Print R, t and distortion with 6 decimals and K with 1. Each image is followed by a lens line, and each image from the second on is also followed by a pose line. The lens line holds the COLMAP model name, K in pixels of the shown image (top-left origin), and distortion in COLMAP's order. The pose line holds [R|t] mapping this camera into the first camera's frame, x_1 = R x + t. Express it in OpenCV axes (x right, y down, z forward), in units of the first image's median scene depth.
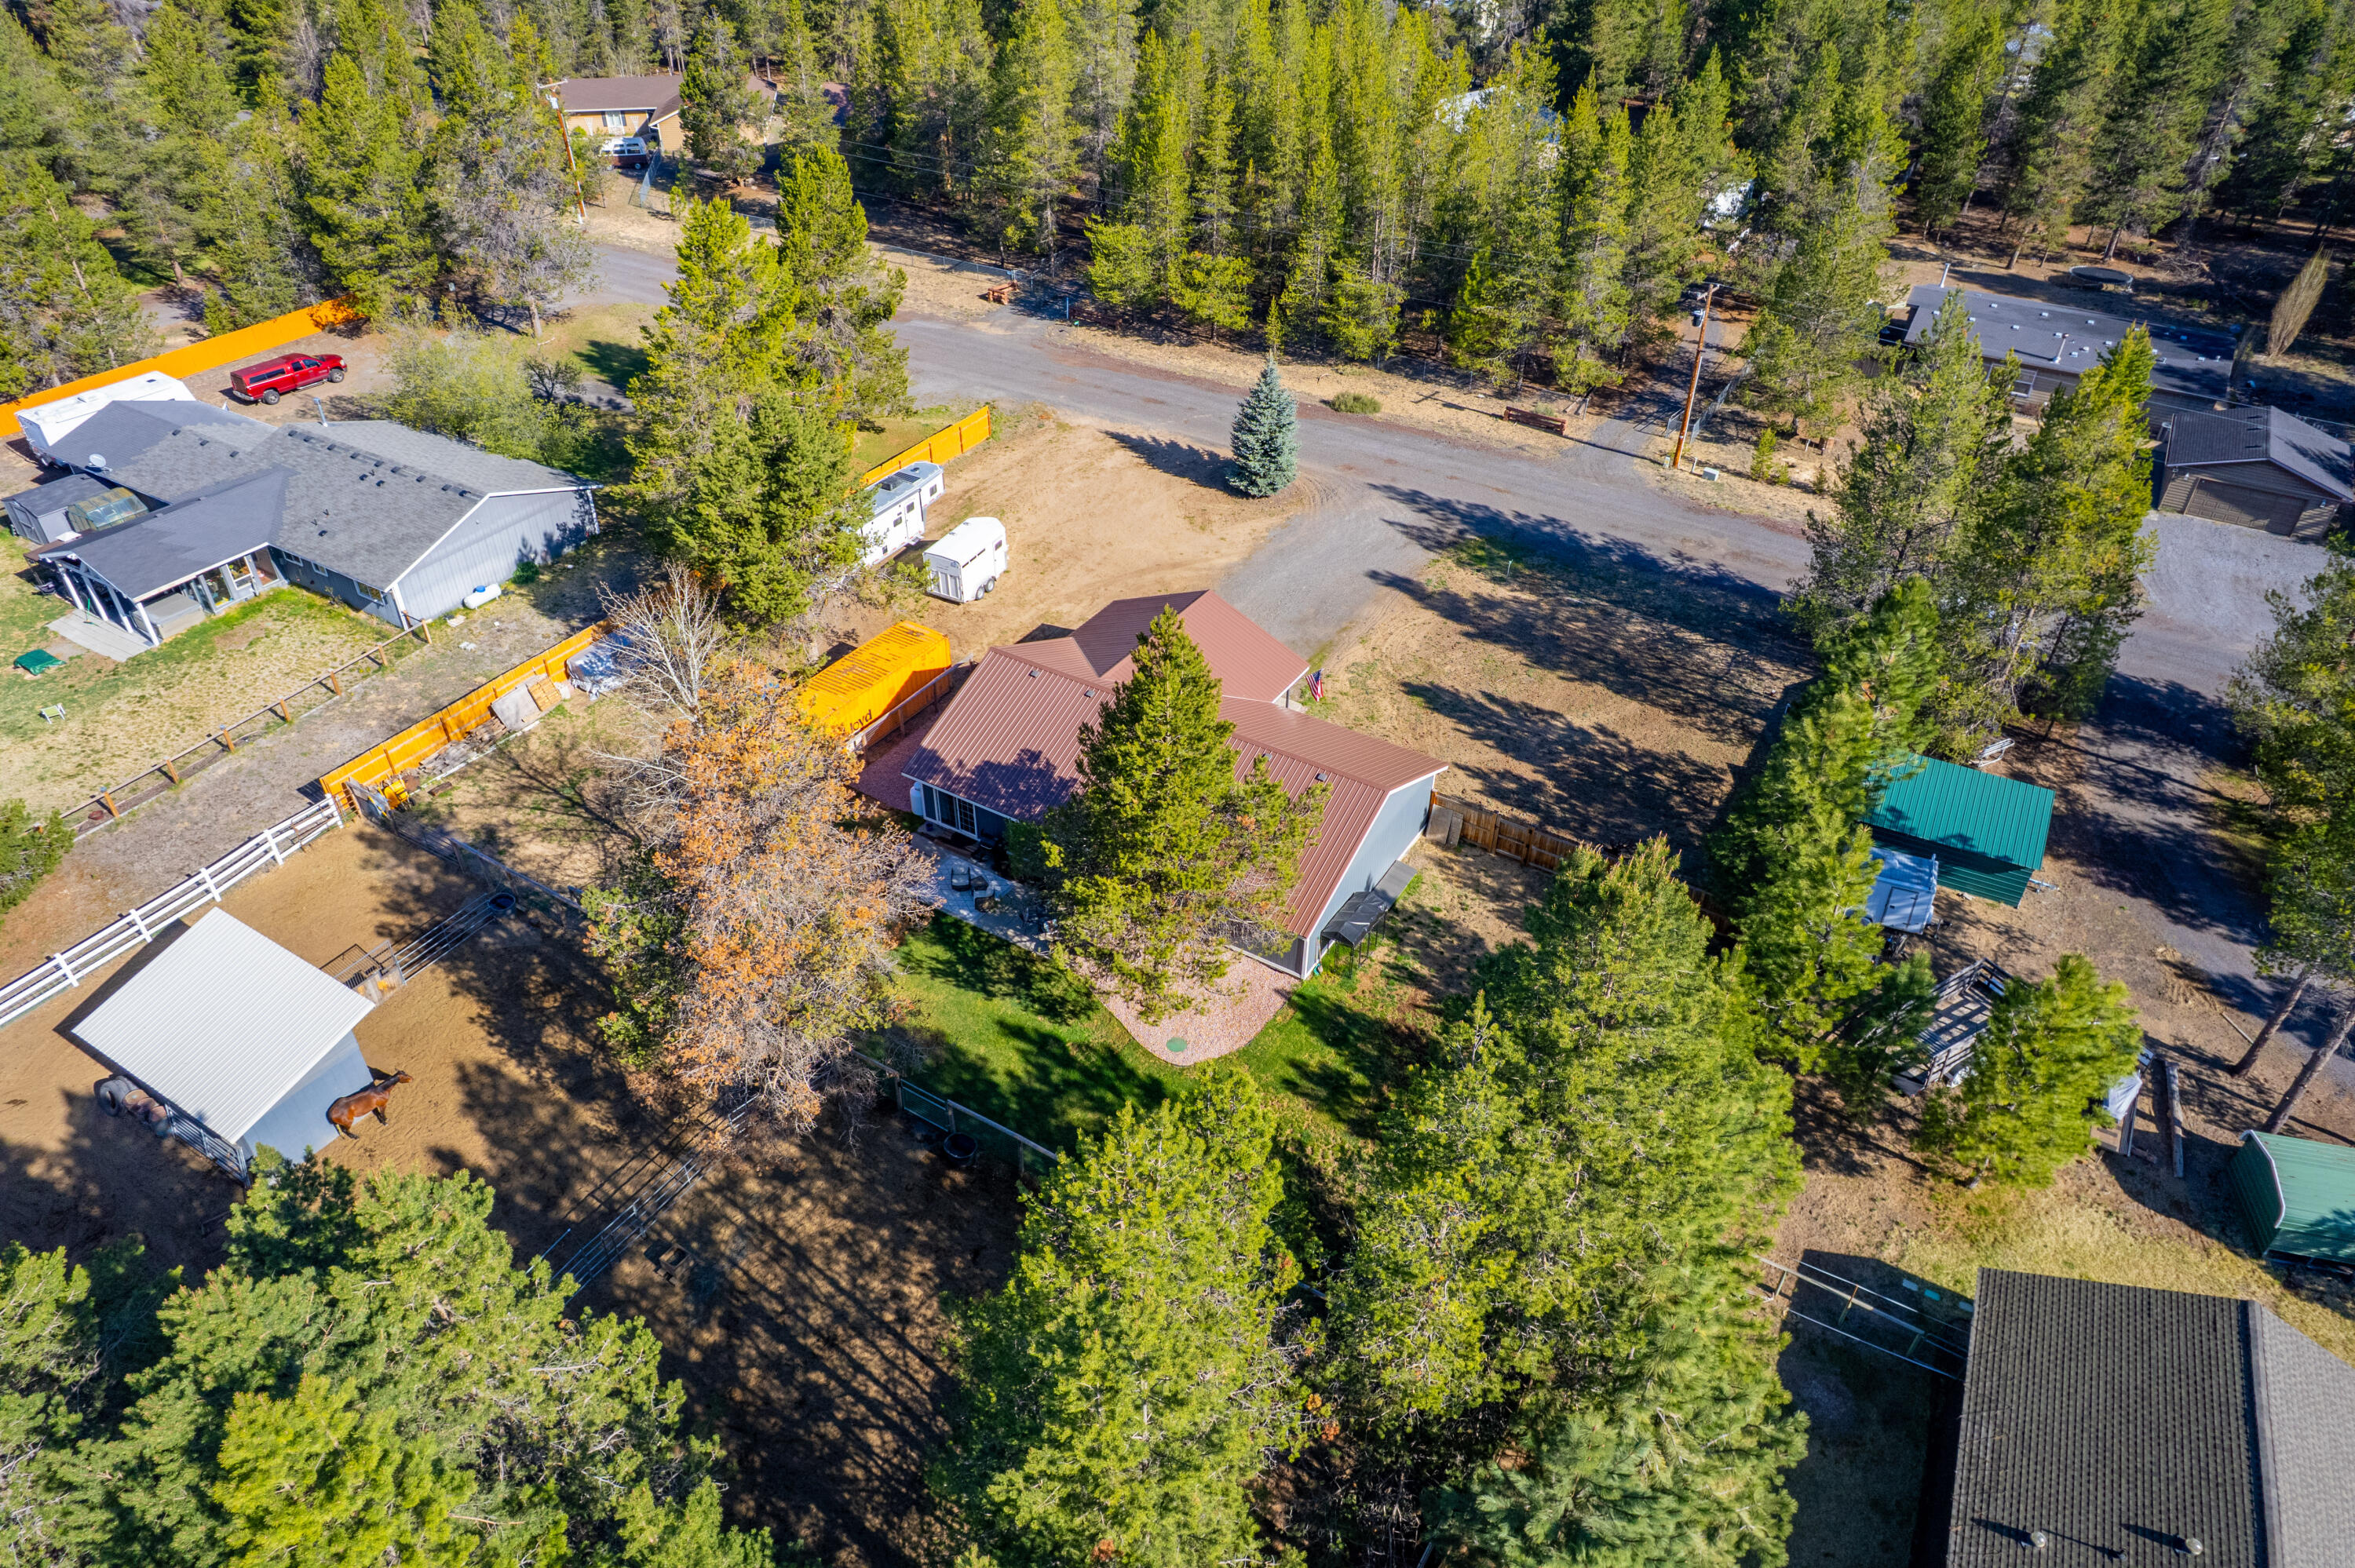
lens RADIAL K [[1512.3, 0, 1180.0], [0, 1512.3, 775.1], [0, 0, 1]] dist [-0.034005, 0.013667]
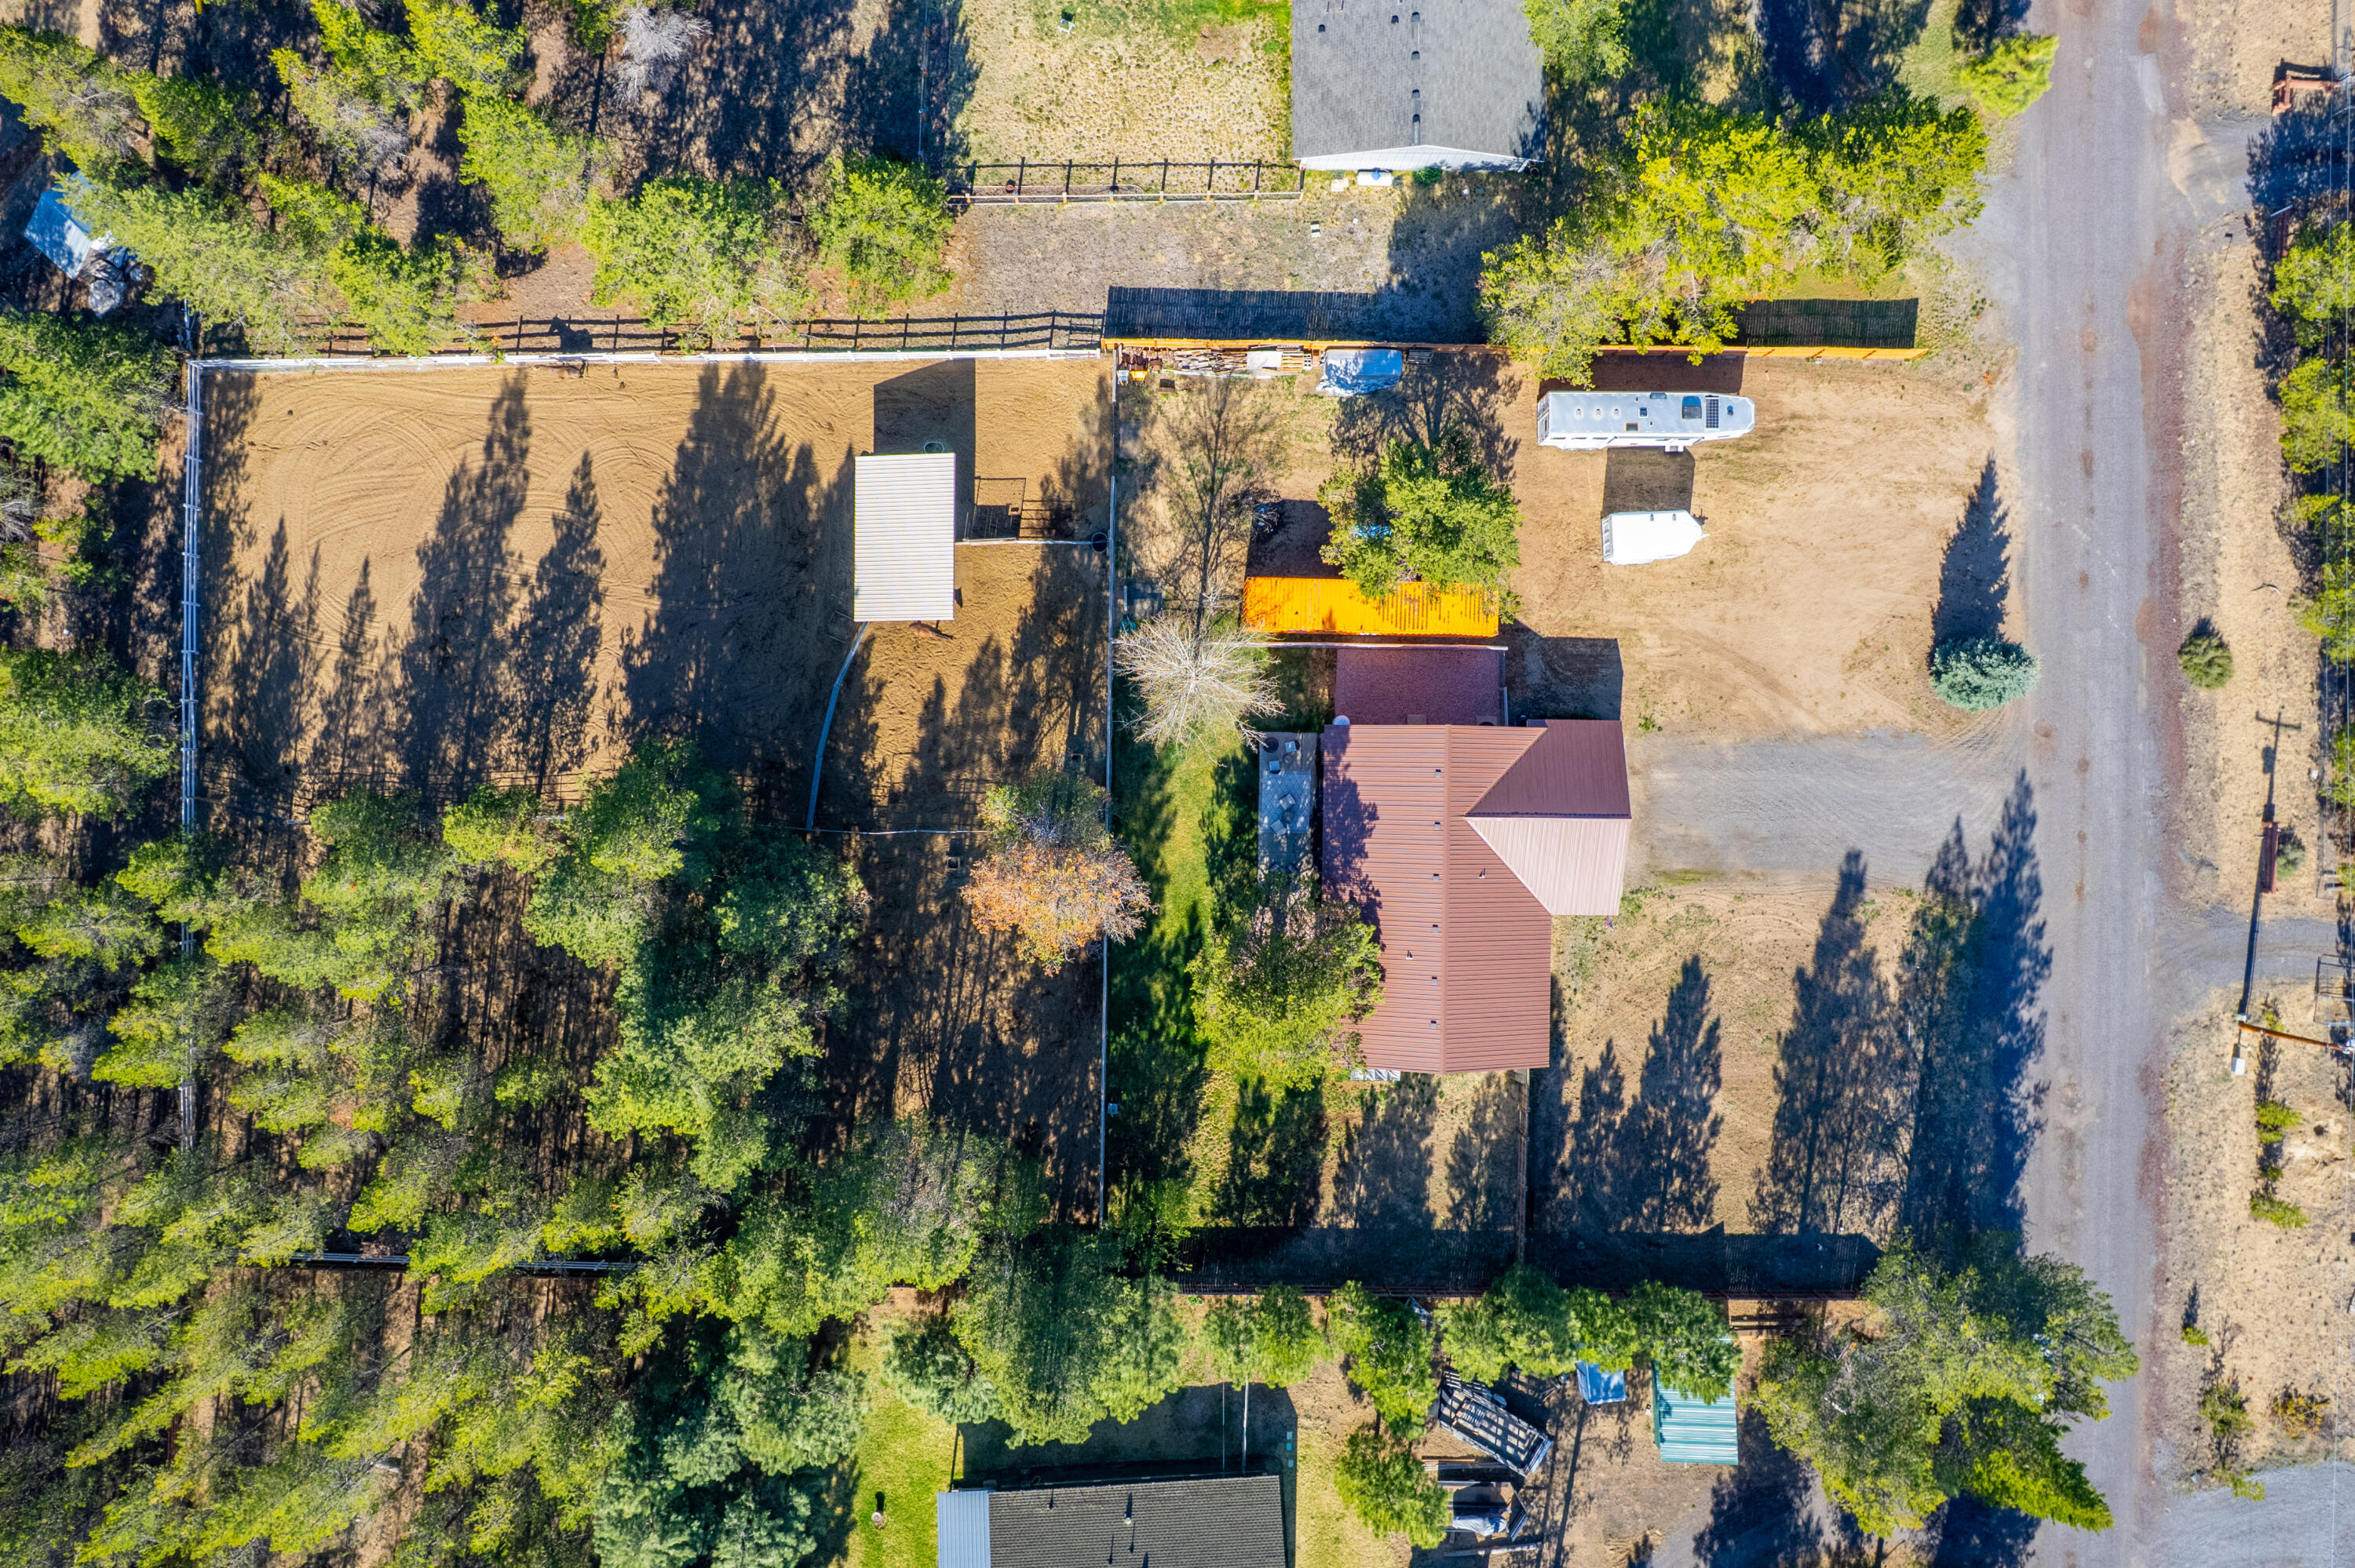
lens RADIAL K [[1512.3, 0, 1174.0], [0, 1512.3, 791.0], [0, 0, 1]] dist [-0.034005, 0.013667]
pose [[0.513569, 0.858047, -0.001367, -0.171623], [-0.505936, 0.304105, 0.807186, -0.849436], [0.693020, -0.413854, 0.590296, 0.081200]]
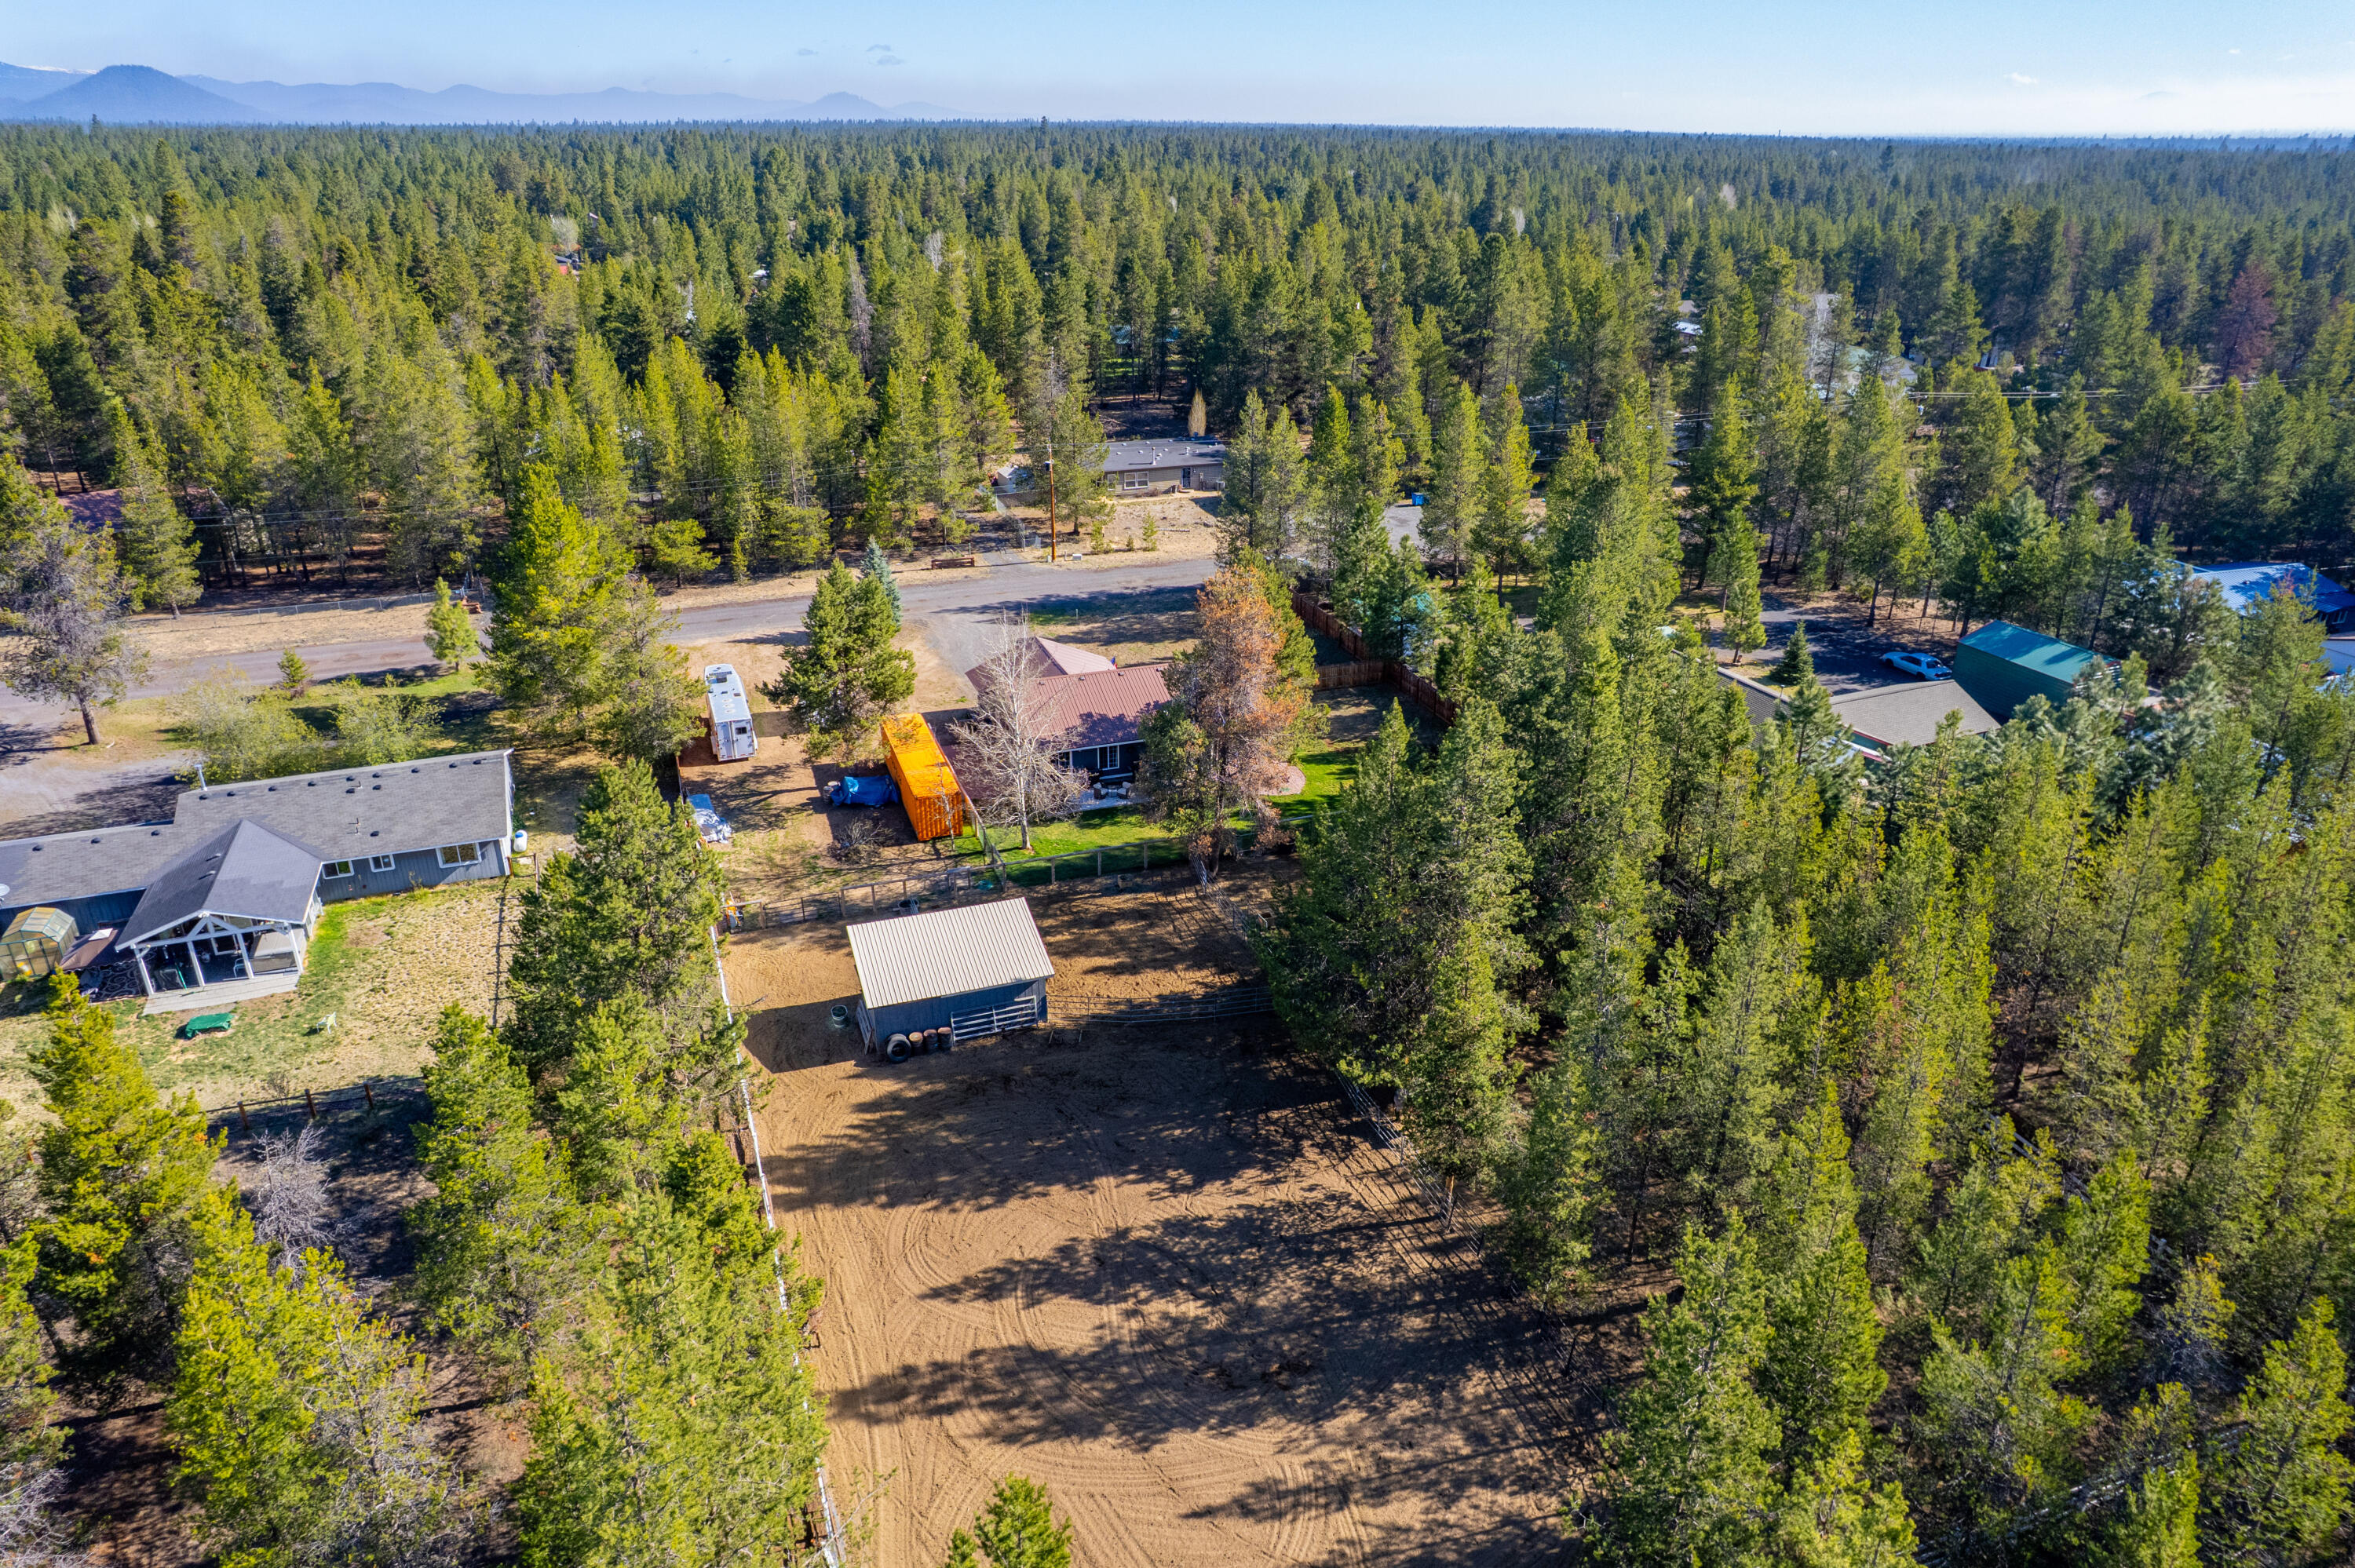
lens RADIAL K [[1512.3, 0, 1178.5], [0, 1512.3, 836.9], [0, 0, 1]] dist [-0.034005, 0.013667]
pose [[0.626213, -0.349768, 0.696793, -1.026508], [0.463748, 0.885533, 0.027735, 0.086960], [-0.626734, 0.305769, 0.716736, -0.161386]]
